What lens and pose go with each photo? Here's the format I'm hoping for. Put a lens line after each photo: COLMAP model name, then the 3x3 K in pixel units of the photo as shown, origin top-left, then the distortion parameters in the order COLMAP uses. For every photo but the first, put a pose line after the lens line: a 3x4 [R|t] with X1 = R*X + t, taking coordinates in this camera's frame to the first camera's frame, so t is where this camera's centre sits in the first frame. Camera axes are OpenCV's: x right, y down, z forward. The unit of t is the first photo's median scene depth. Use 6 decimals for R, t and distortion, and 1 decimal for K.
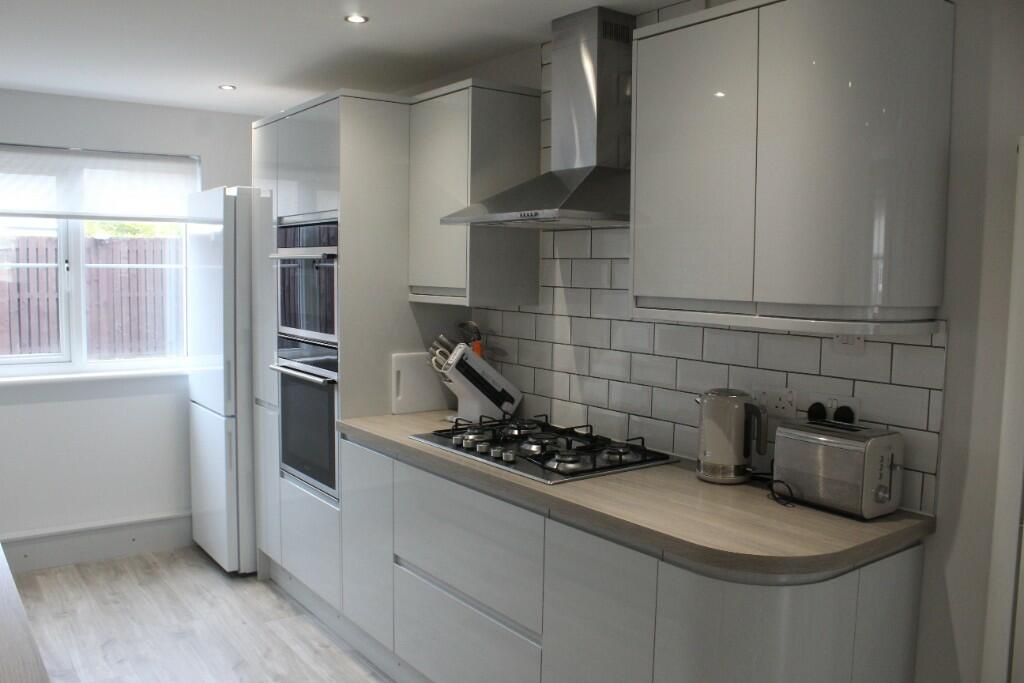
lens RADIAL K [[866.1, 0, 510.5], [0, 866.1, 343.9], [0, 0, 1]] dist [-0.105684, 0.042095]
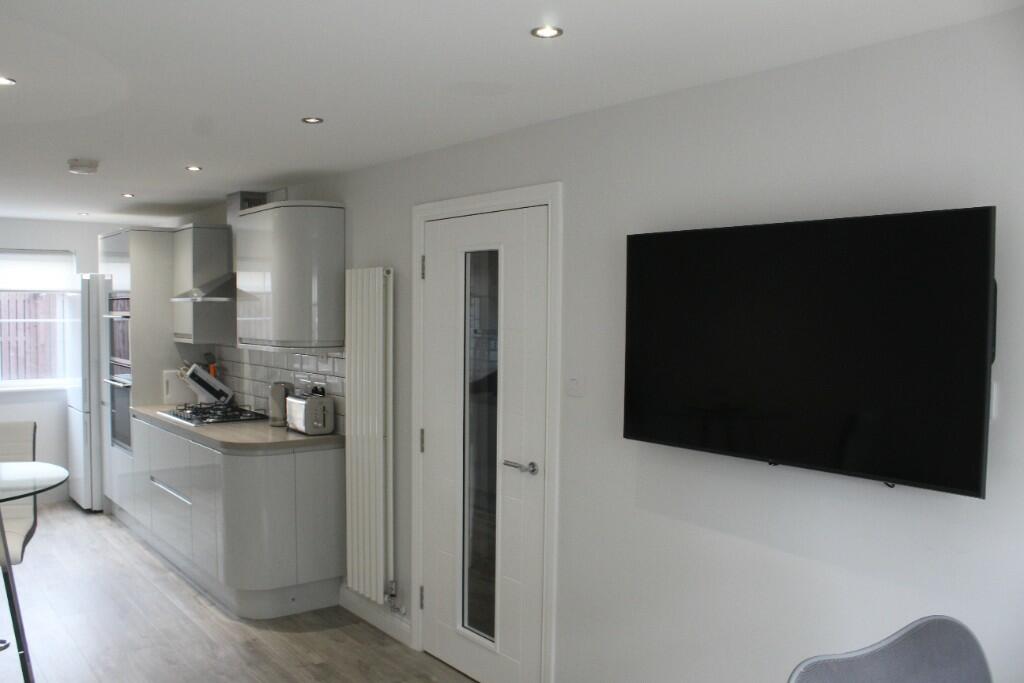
lens RADIAL K [[866.1, 0, 507.3], [0, 866.1, 346.6], [0, 0, 1]] dist [-0.105684, 0.042095]
pose [[0.999404, -0.009210, 0.033265, 0.464980], [0.010671, 0.998974, -0.044021, 0.042116], [-0.032826, 0.044350, 0.998477, -0.708304]]
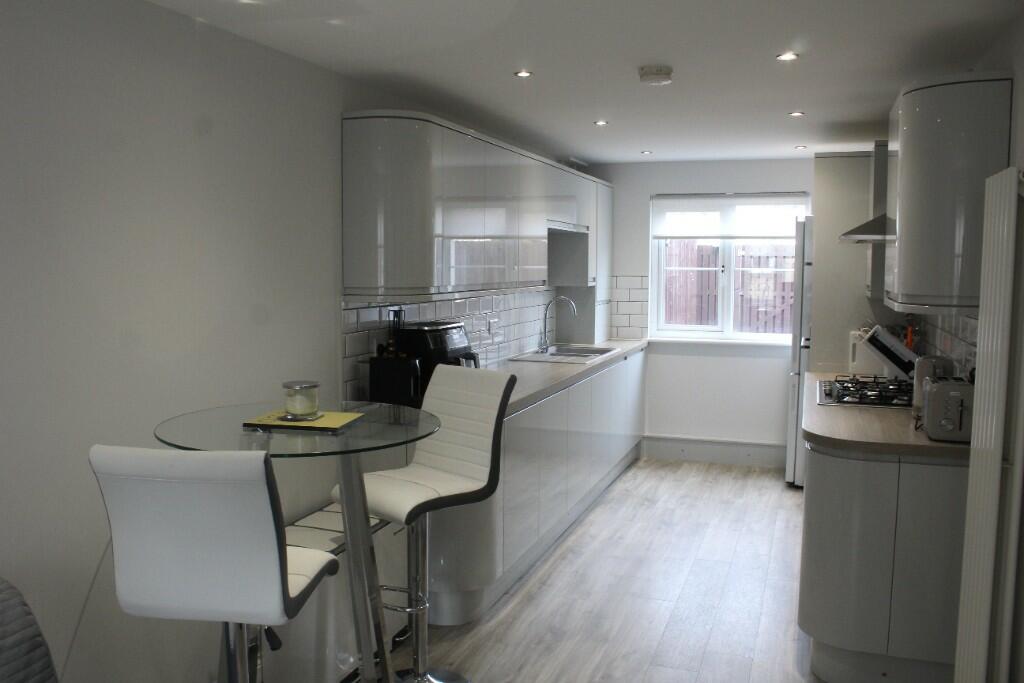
lens RADIAL K [[866.1, 0, 500.1], [0, 866.1, 351.4], [0, 0, 1]] dist [-0.105684, 0.042095]
pose [[0.555128, 0.071112, -0.828719, 0.644367], [-0.067861, 0.996889, 0.040085, 0.024747], [0.828992, 0.033985, 0.558227, -0.242529]]
